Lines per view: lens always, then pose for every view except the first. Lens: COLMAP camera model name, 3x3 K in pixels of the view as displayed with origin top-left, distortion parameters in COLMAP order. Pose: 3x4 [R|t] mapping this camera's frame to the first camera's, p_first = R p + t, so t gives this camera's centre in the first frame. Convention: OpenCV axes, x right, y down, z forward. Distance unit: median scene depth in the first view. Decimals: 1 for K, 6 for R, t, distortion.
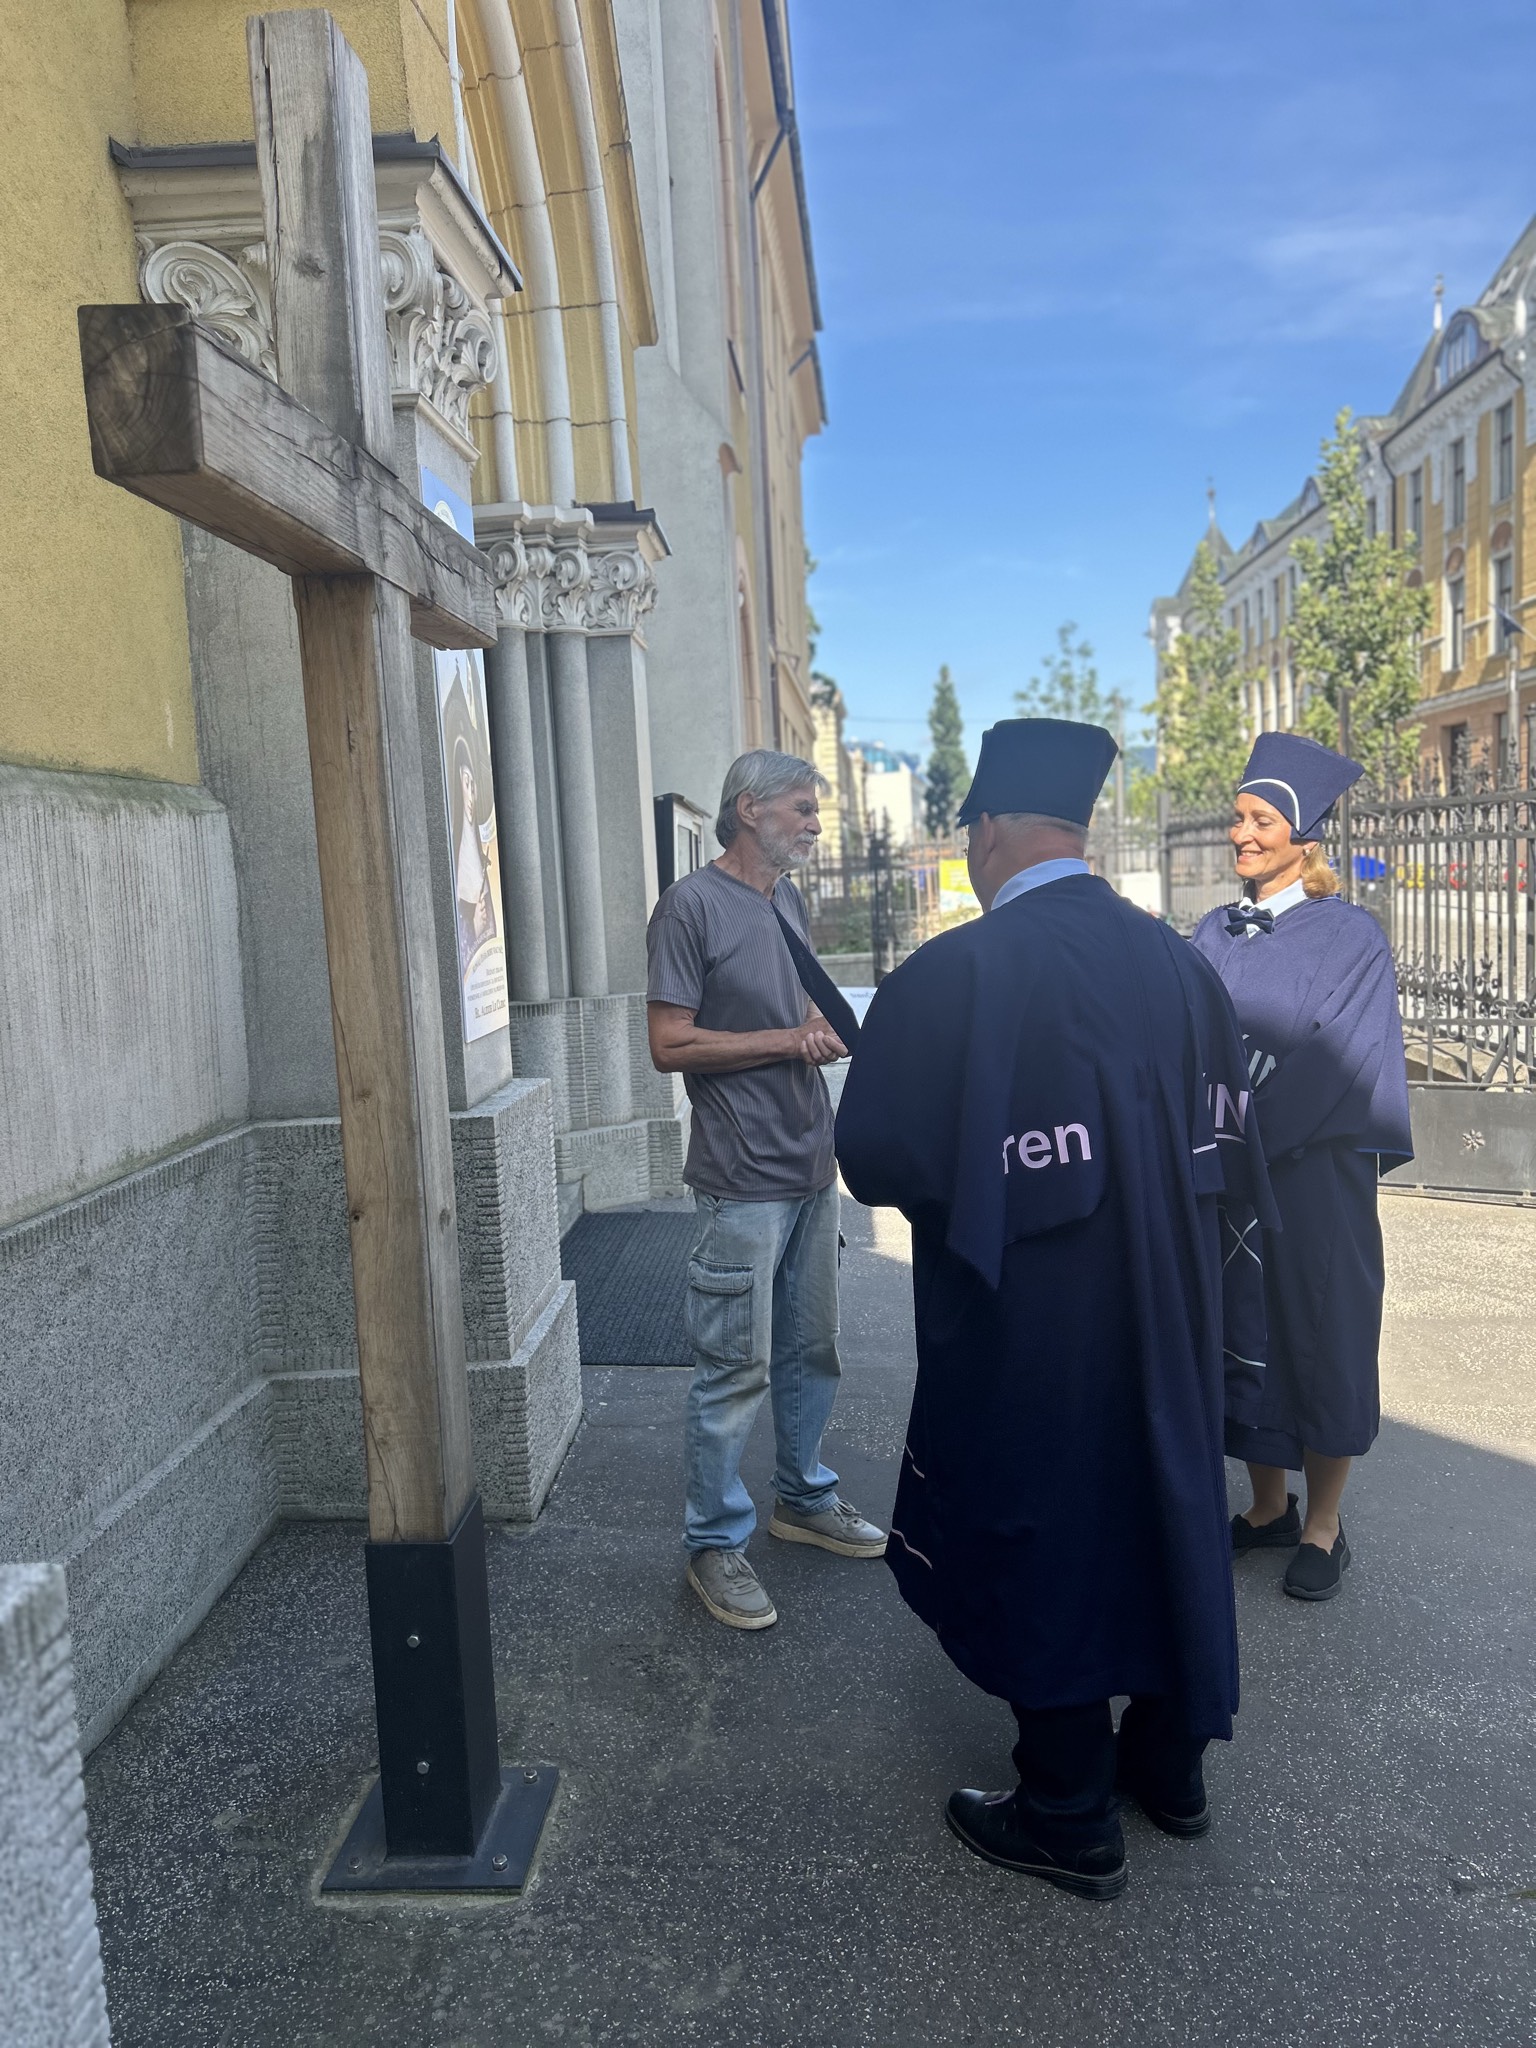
lens RADIAL K [[1539.4, 0, 768.8], [0, 1539.4, 1012.3], [0, 0, 1]] dist [0.053030, -0.048608]
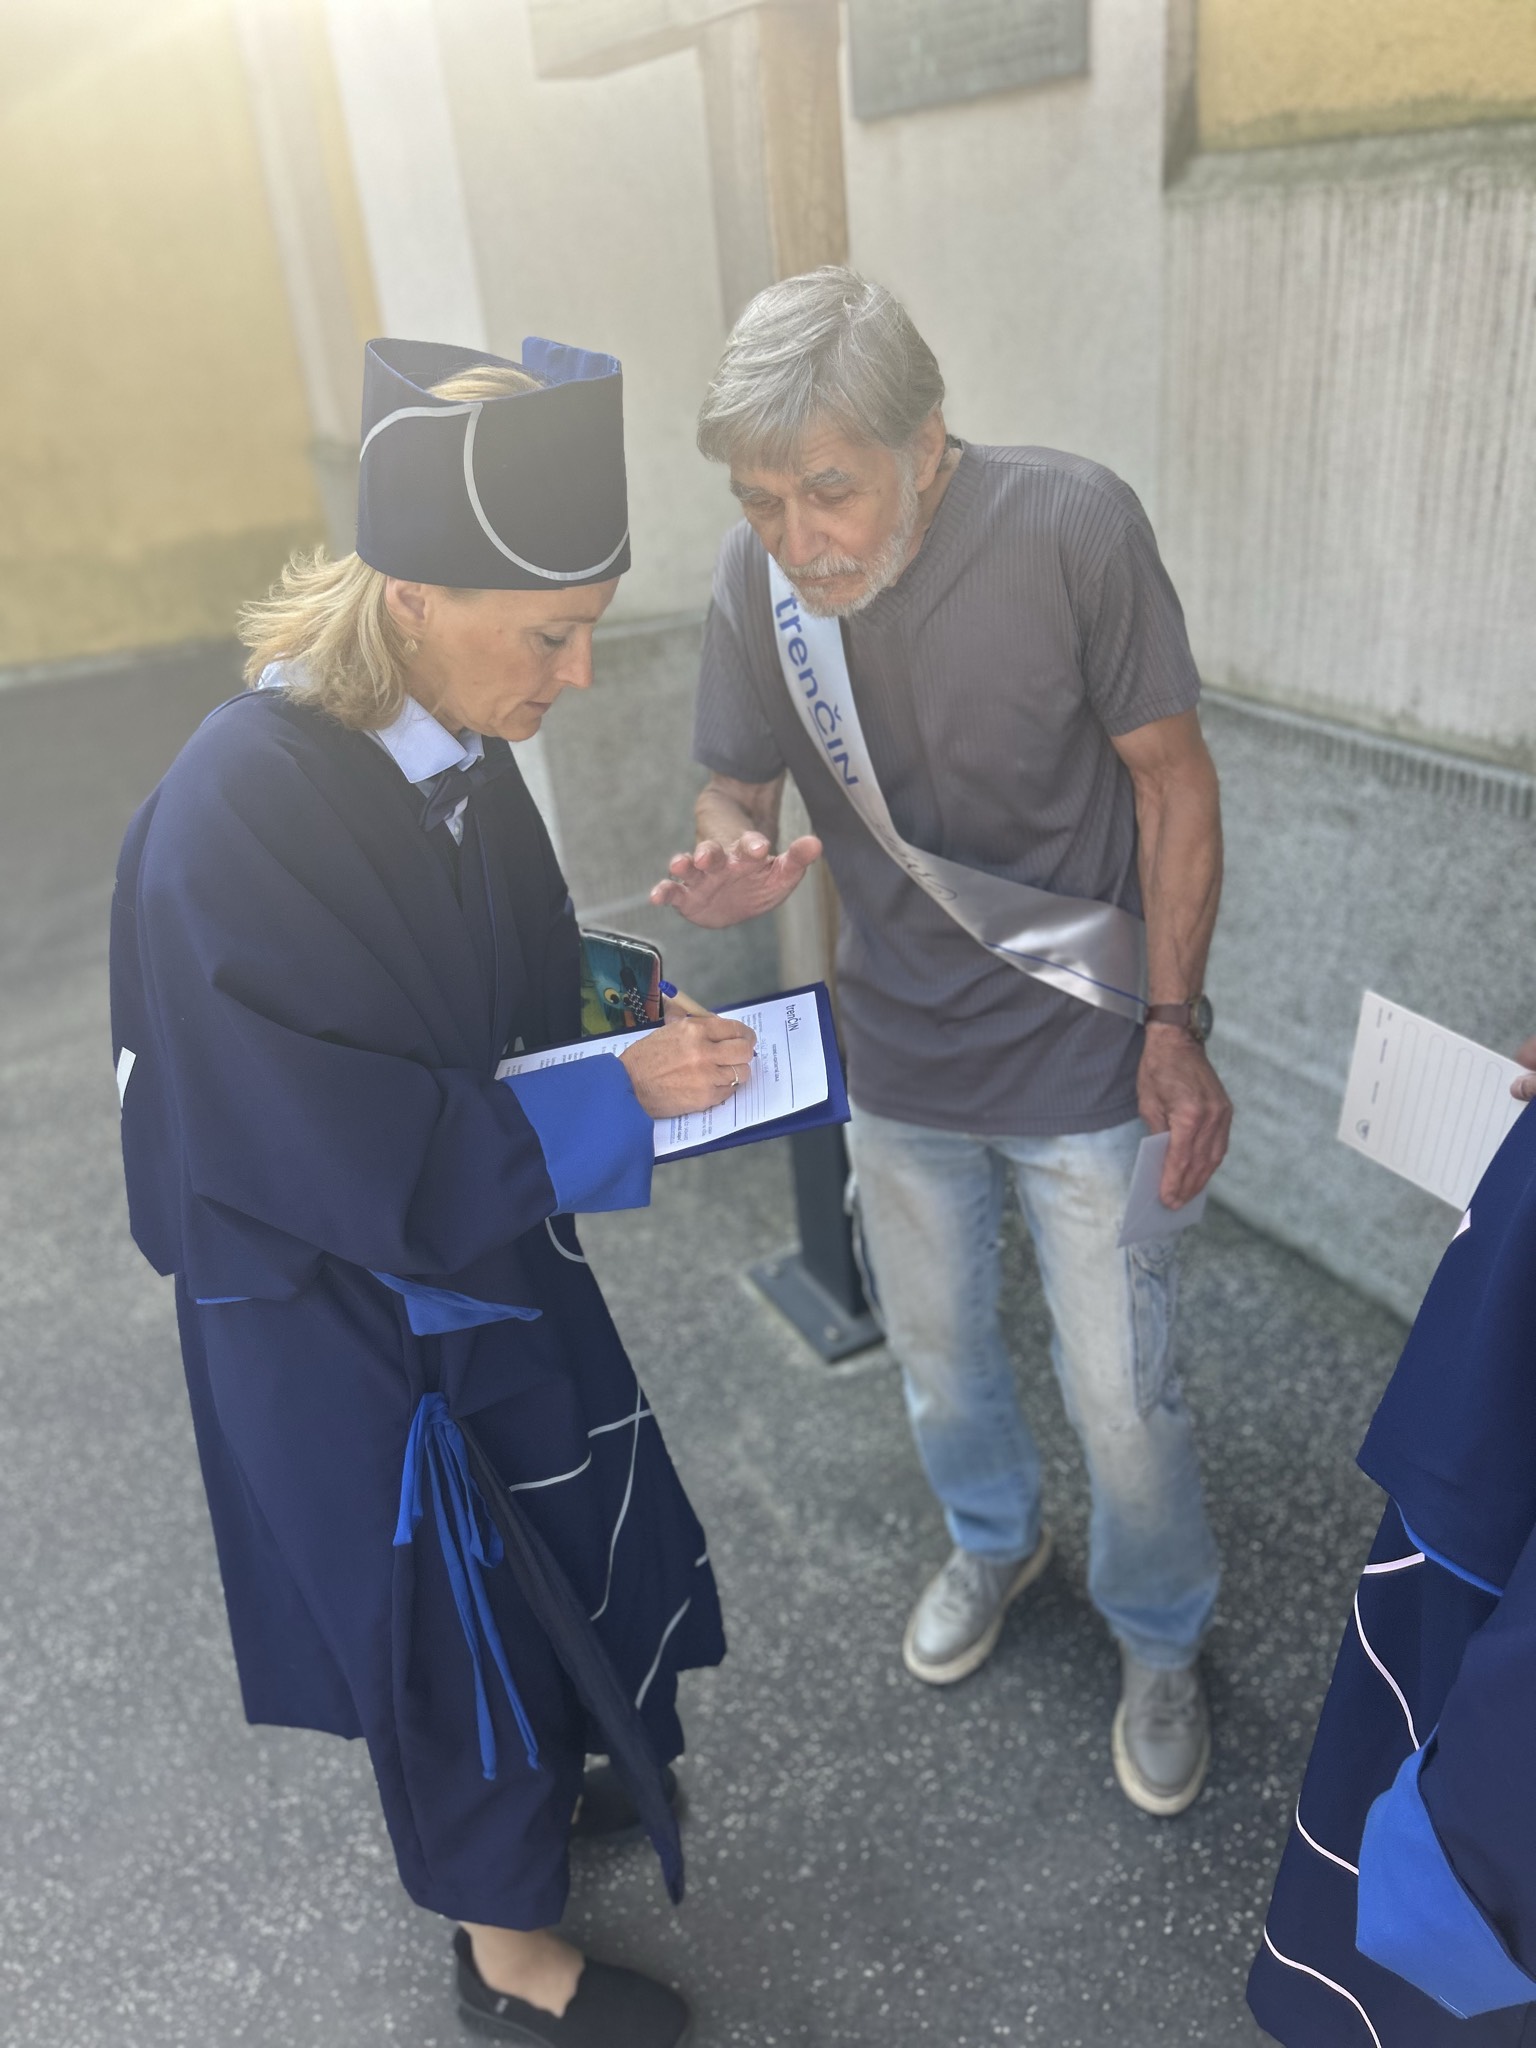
lens RADIAL K [[1539.4, 0, 770.6], [0, 1539.4, 1021.0], [0, 0, 1]] dist [0.053030, -0.048608]
pose [[-0.841599, 0.335453, -0.423300, 0.229734], [0.060226, 0.837138, 0.543666, -0.224586], [0.536735, 0.432055, -0.724737, 1.521935]]
